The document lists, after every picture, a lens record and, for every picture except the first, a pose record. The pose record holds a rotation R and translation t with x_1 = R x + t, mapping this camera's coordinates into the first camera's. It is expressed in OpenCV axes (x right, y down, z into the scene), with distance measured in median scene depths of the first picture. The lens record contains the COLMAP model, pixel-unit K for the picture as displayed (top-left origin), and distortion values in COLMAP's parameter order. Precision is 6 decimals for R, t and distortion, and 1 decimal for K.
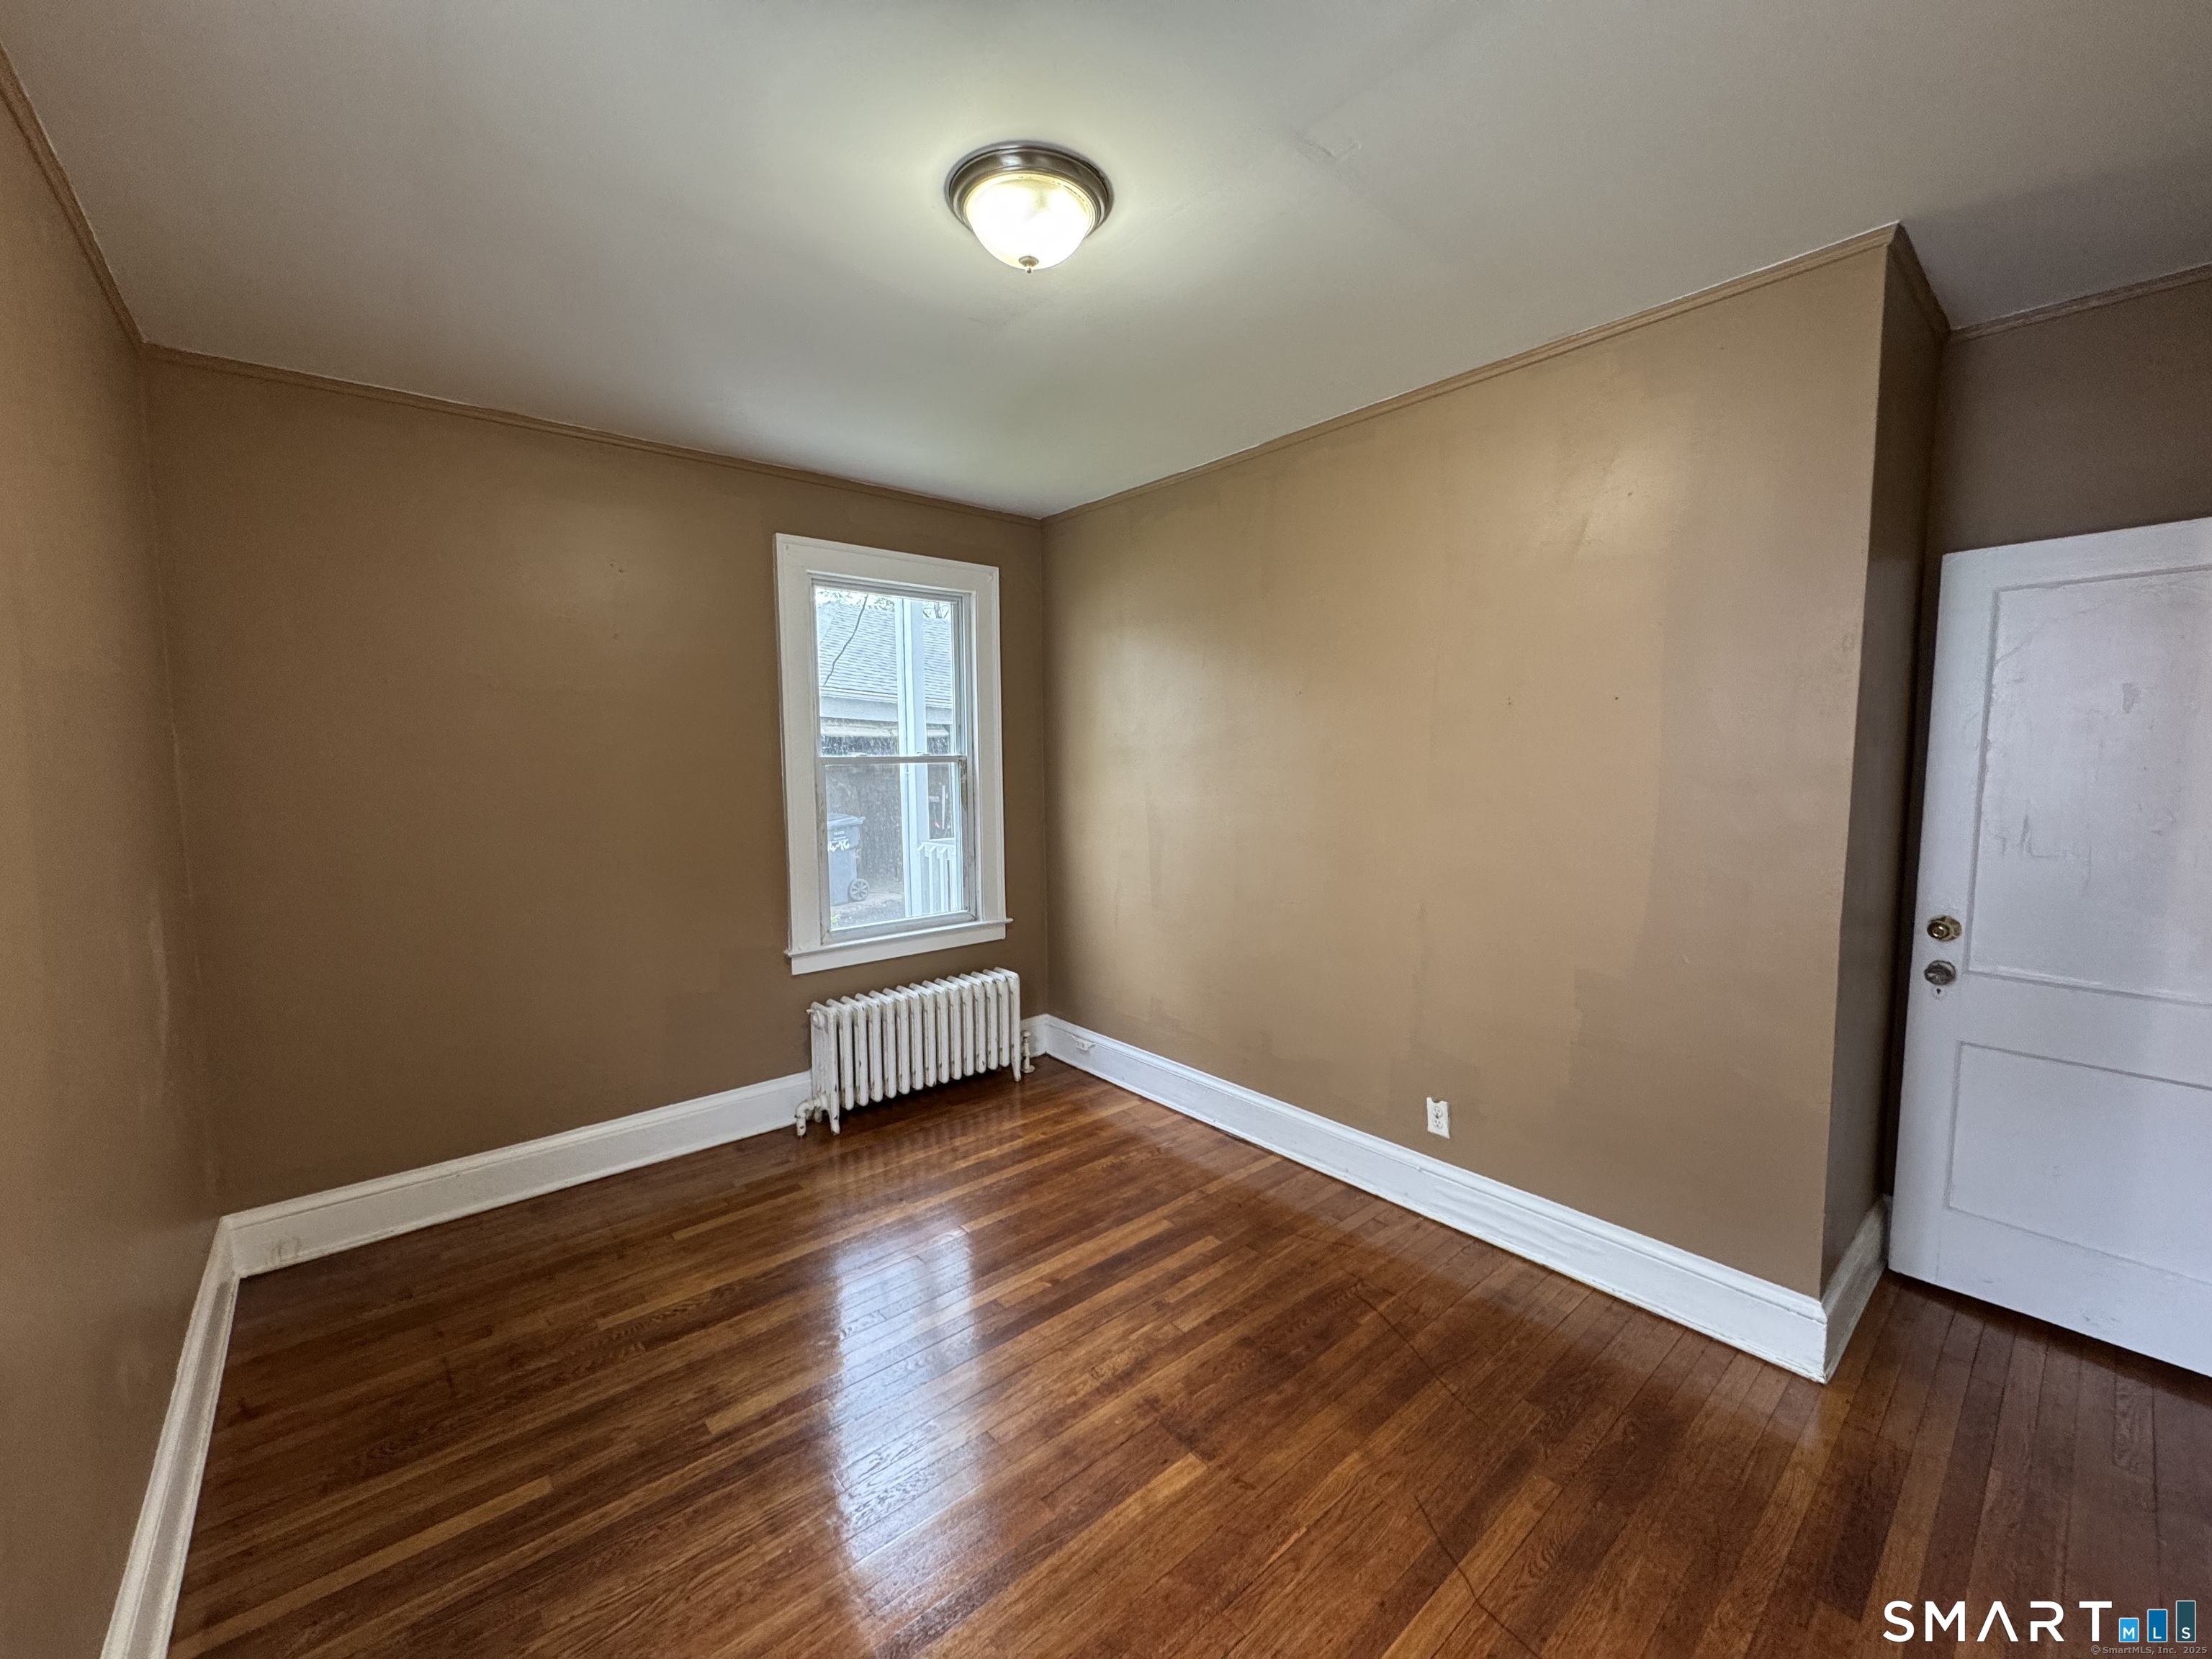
lens RADIAL K [[882.5, 0, 1102.4], [0, 882.5, 829.7], [0, 0, 1]] dist [-0.003050, 0.000366]
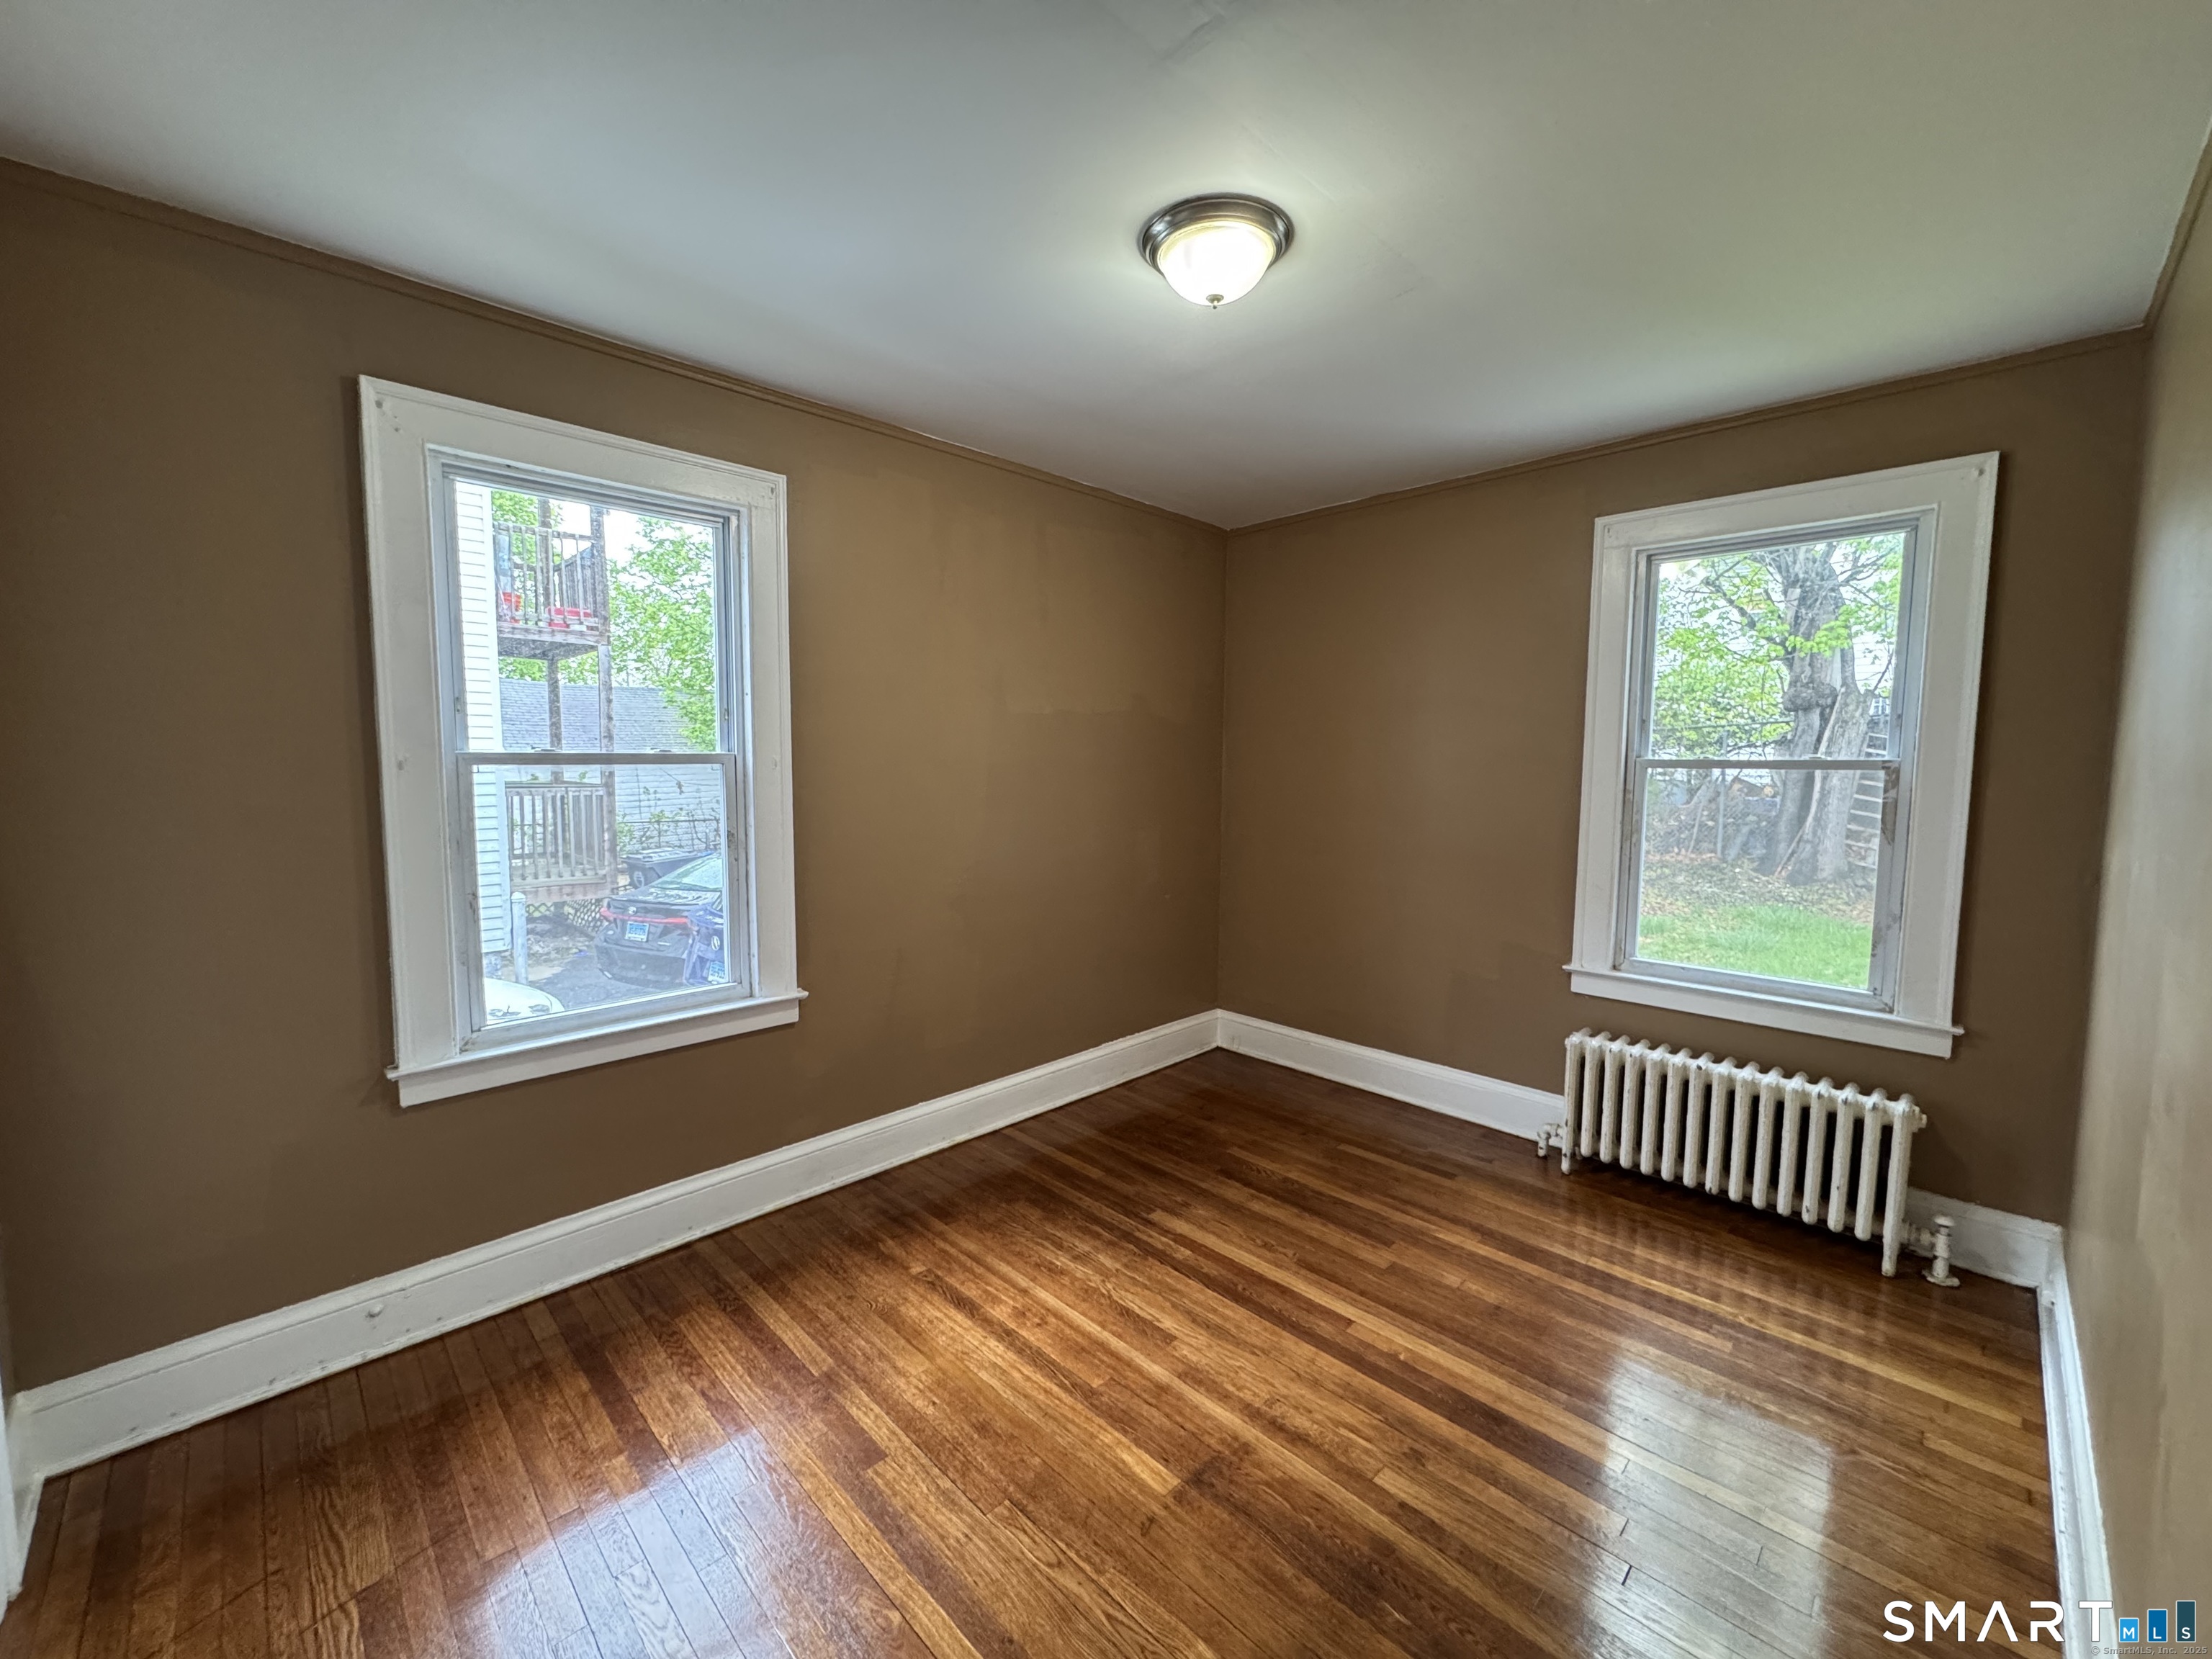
lens RADIAL K [[882.5, 0, 1102.4], [0, 882.5, 829.7], [0, 0, 1]] dist [-0.003050, 0.000366]
pose [[0.075631, 0.089267, -0.993132, 0.795347], [-0.096767, 0.991941, 0.081791, -0.050601], [0.992429, 0.089917, 0.083660, 0.628403]]
